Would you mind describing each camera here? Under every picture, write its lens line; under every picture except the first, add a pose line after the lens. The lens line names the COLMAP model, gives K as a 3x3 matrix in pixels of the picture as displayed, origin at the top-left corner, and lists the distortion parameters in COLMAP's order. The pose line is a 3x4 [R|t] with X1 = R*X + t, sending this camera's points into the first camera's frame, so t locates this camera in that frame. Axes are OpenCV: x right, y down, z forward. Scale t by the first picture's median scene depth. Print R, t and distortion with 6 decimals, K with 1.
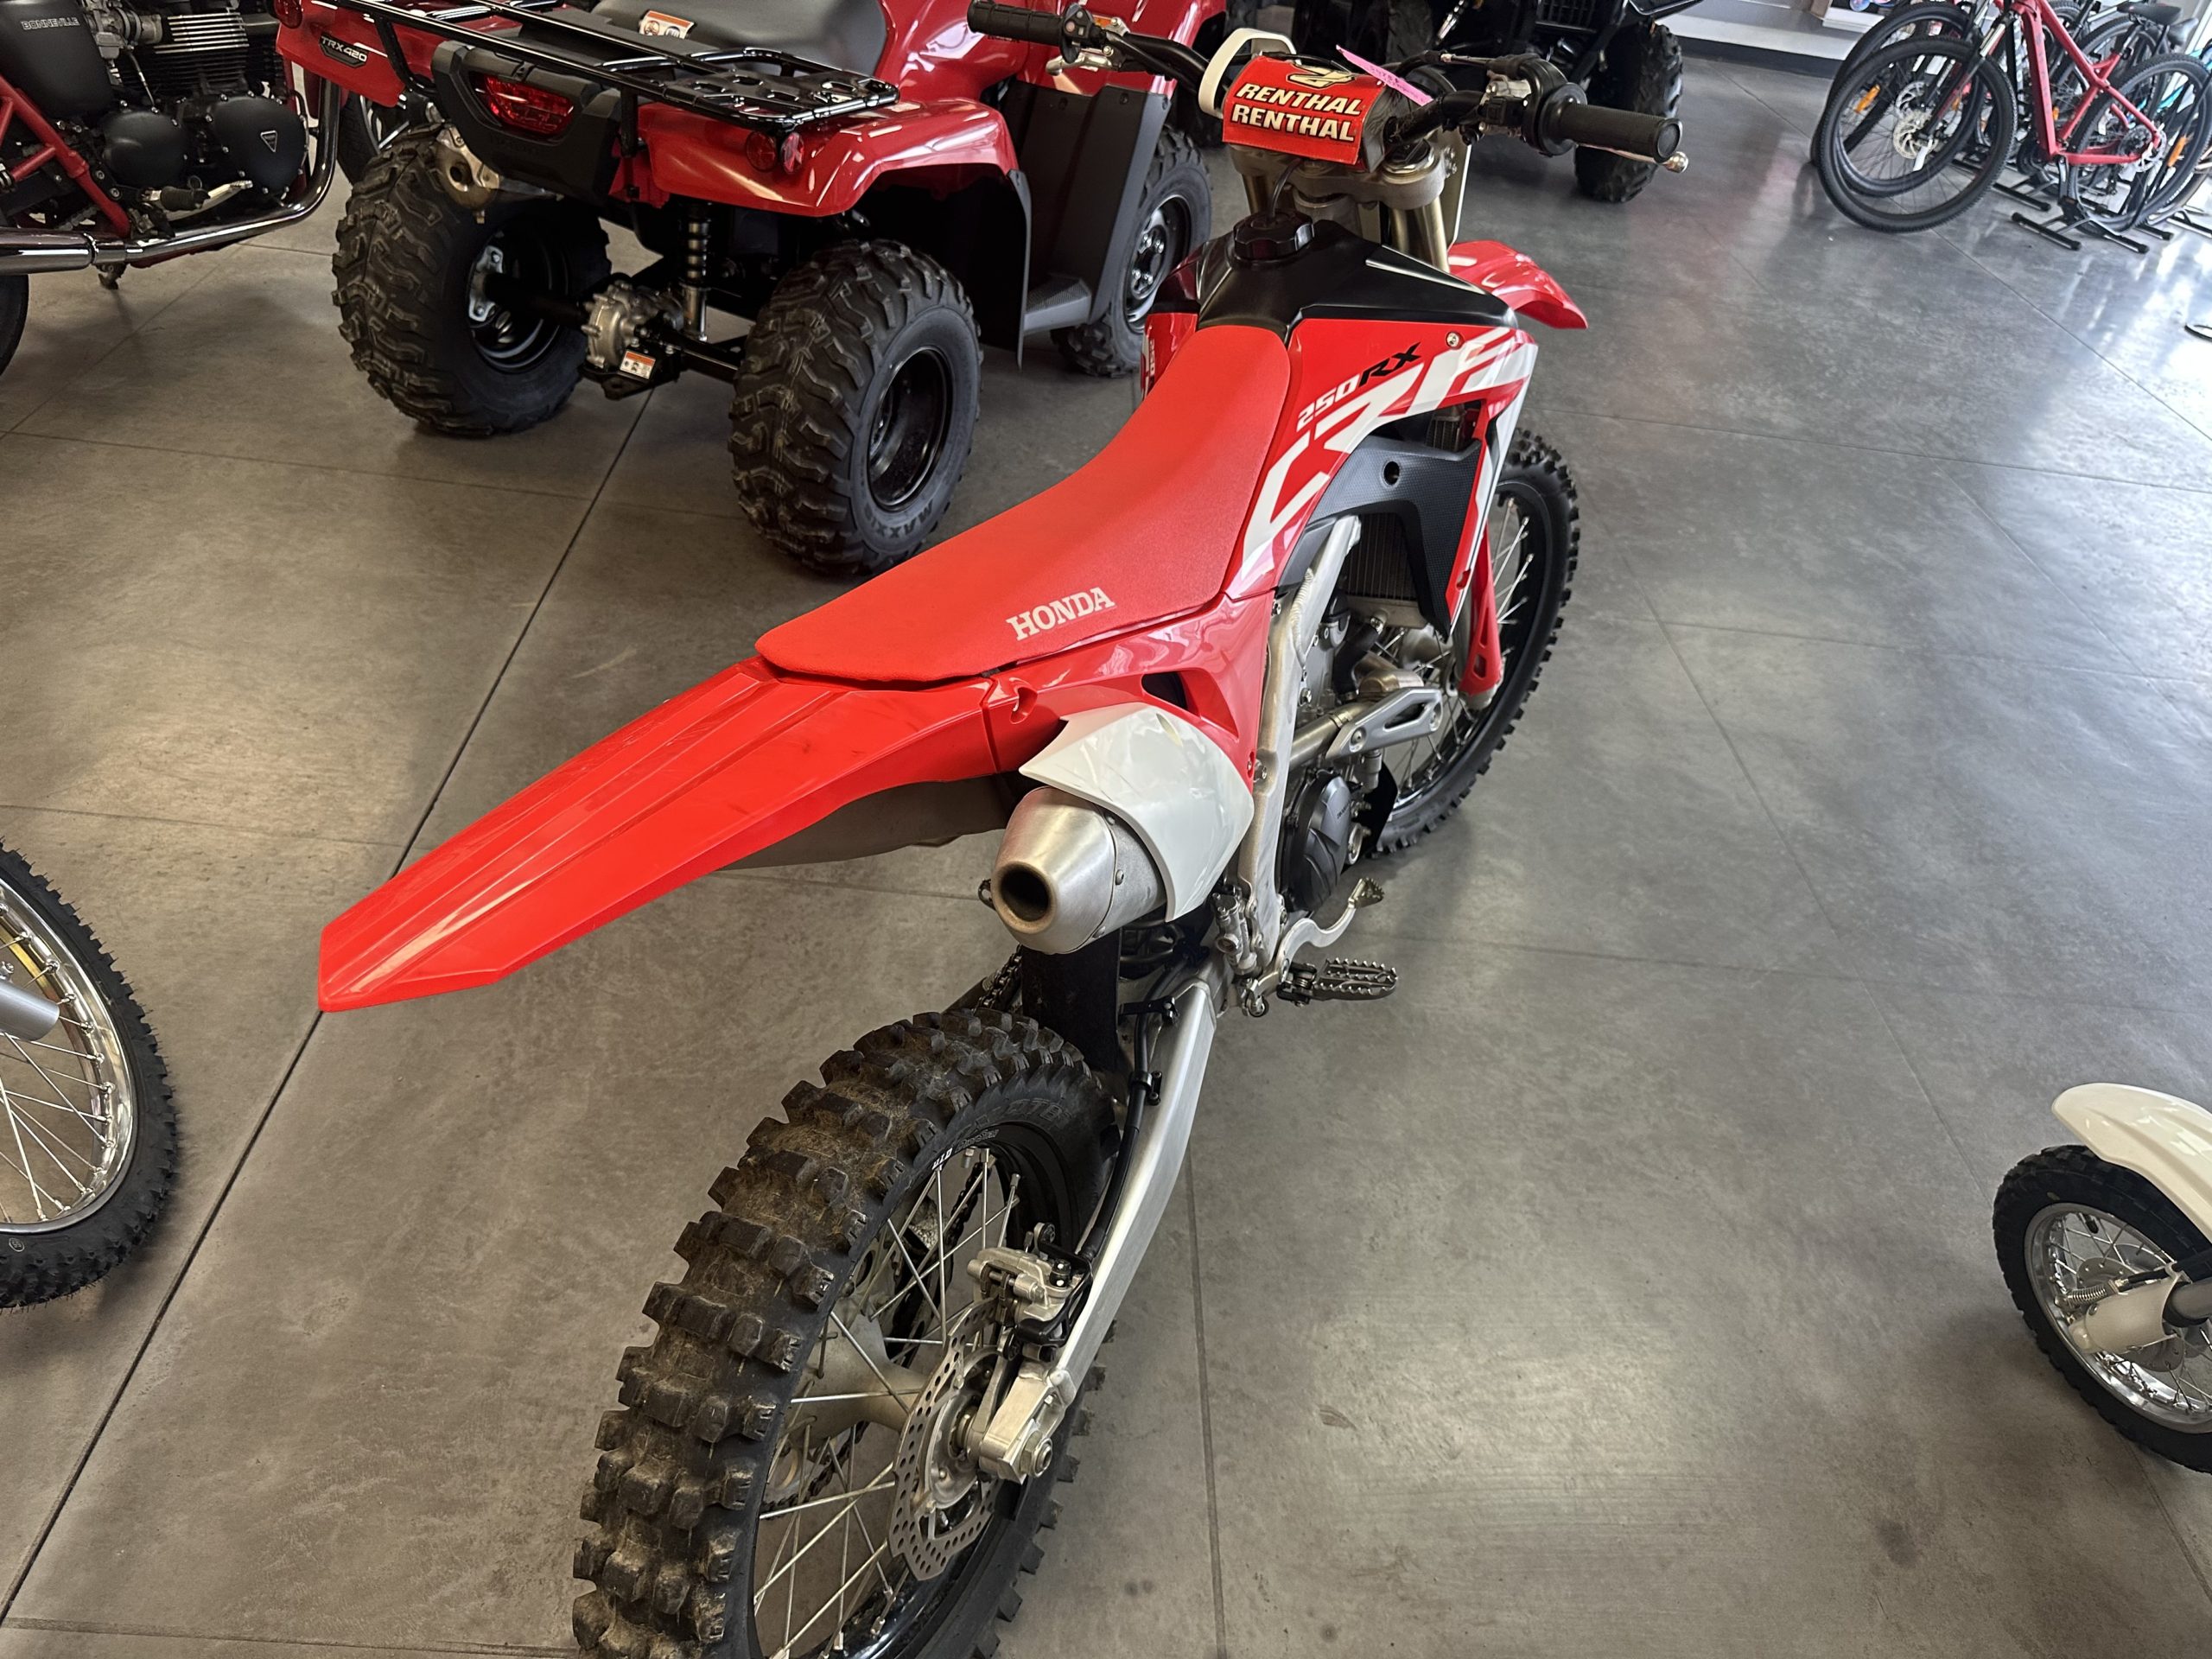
lens RADIAL K [[1557.4, 0, 1179.1], [0, 1557.4, 819.3], [0, 0, 1]] dist [0.109414, -0.090840]
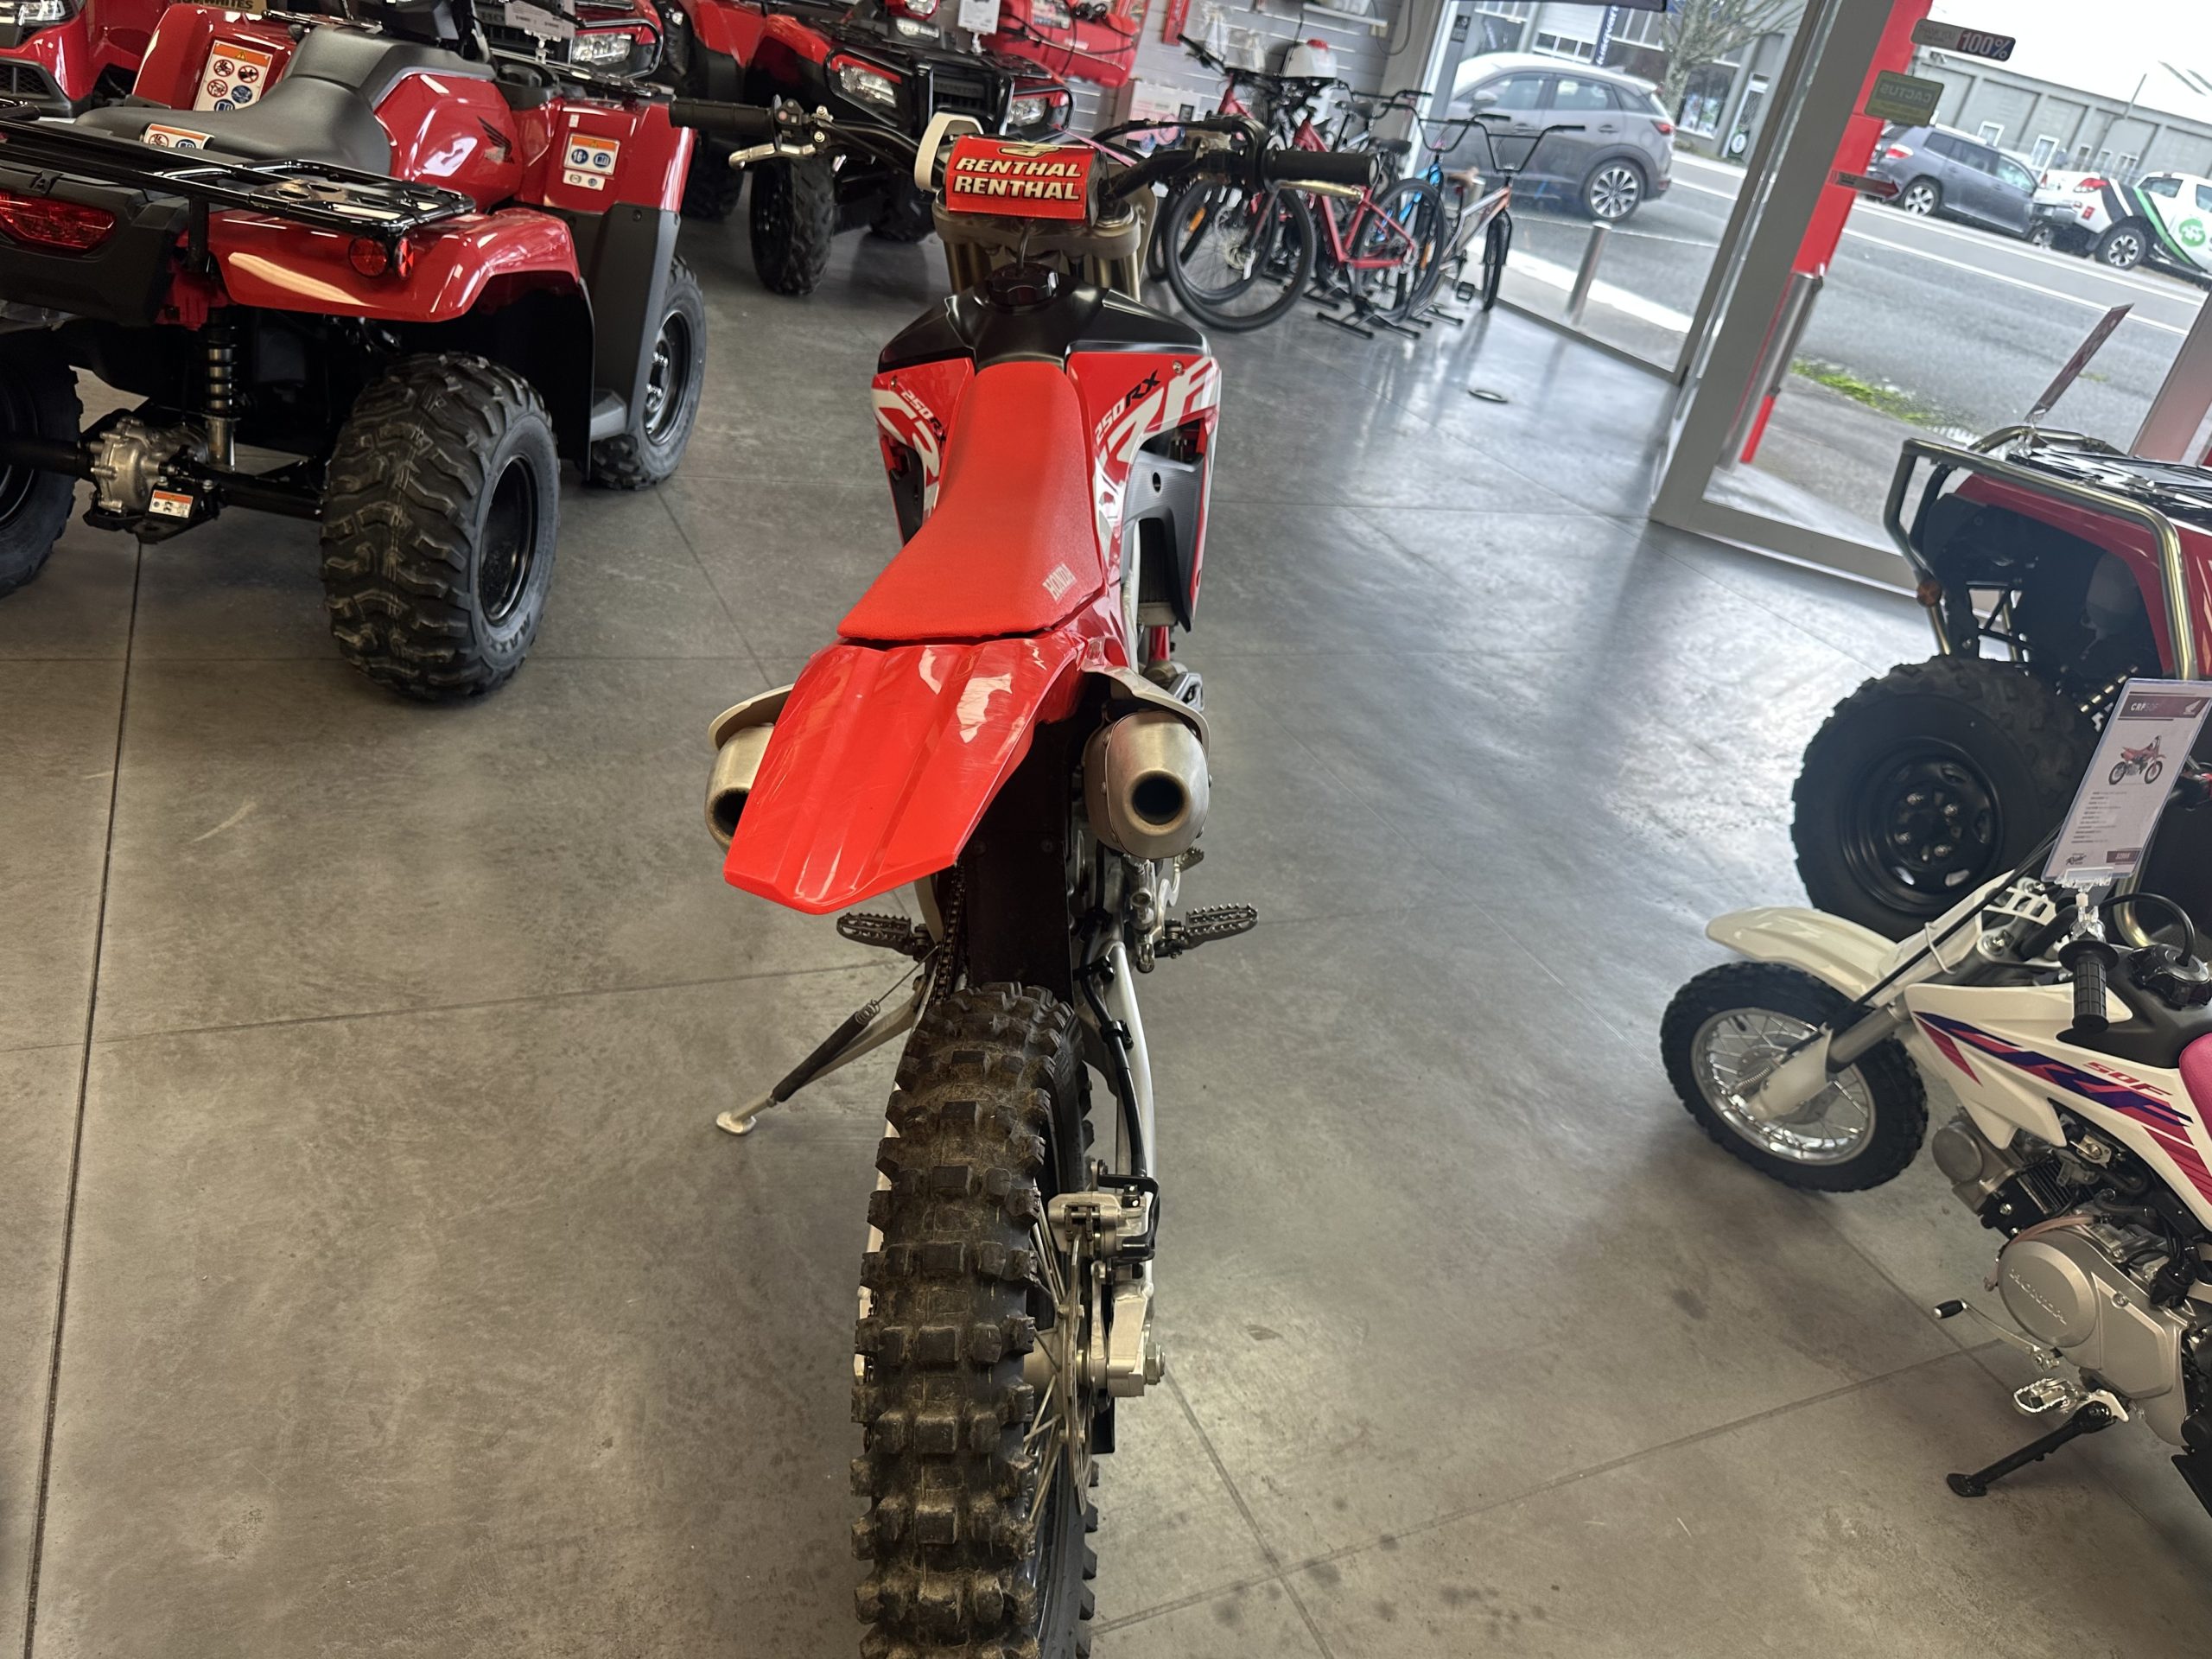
lens RADIAL K [[1537.0, 0, 1106.0], [0, 1537.0, 829.5], [0, 0, 1]] dist [0.037232, 0.033696]
pose [[0.928980, -0.167108, 0.330259, -0.189419], [0.189436, 0.981219, -0.036373, 0.035559], [-0.317979, 0.096353, 0.943189, -0.005665]]
